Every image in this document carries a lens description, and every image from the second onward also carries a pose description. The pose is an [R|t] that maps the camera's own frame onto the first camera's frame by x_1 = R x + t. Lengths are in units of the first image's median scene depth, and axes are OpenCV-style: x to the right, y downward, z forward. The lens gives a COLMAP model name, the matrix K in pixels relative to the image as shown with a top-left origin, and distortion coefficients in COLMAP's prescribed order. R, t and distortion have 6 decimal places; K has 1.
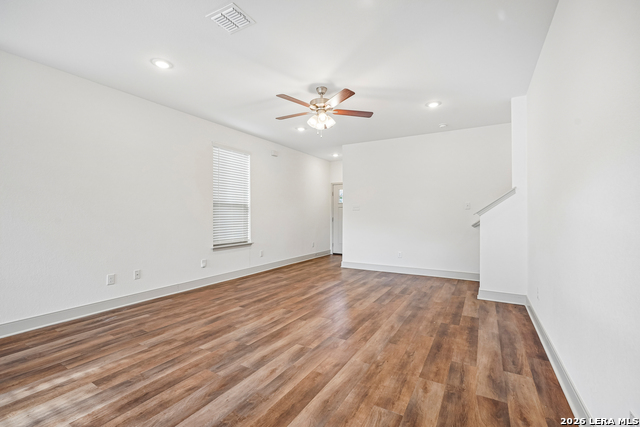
lens RADIAL K [[281.4, 0, 313.4], [0, 281.4, 214.8], [0, 0, 1]] dist [-0.007816, 0.005806]
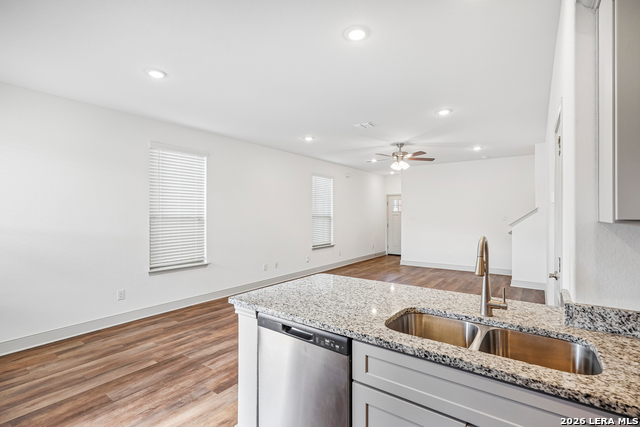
lens RADIAL K [[294.7, 0, 316.1], [0, 294.7, 216.4], [0, 0, 1]] dist [-0.003310, -0.000438]
pose [[0.995277, -0.000469, -0.097070, -0.176697], [0.000854, 0.999992, 0.003925, -0.041360], [0.097068, -0.003990, 0.995270, -0.413205]]
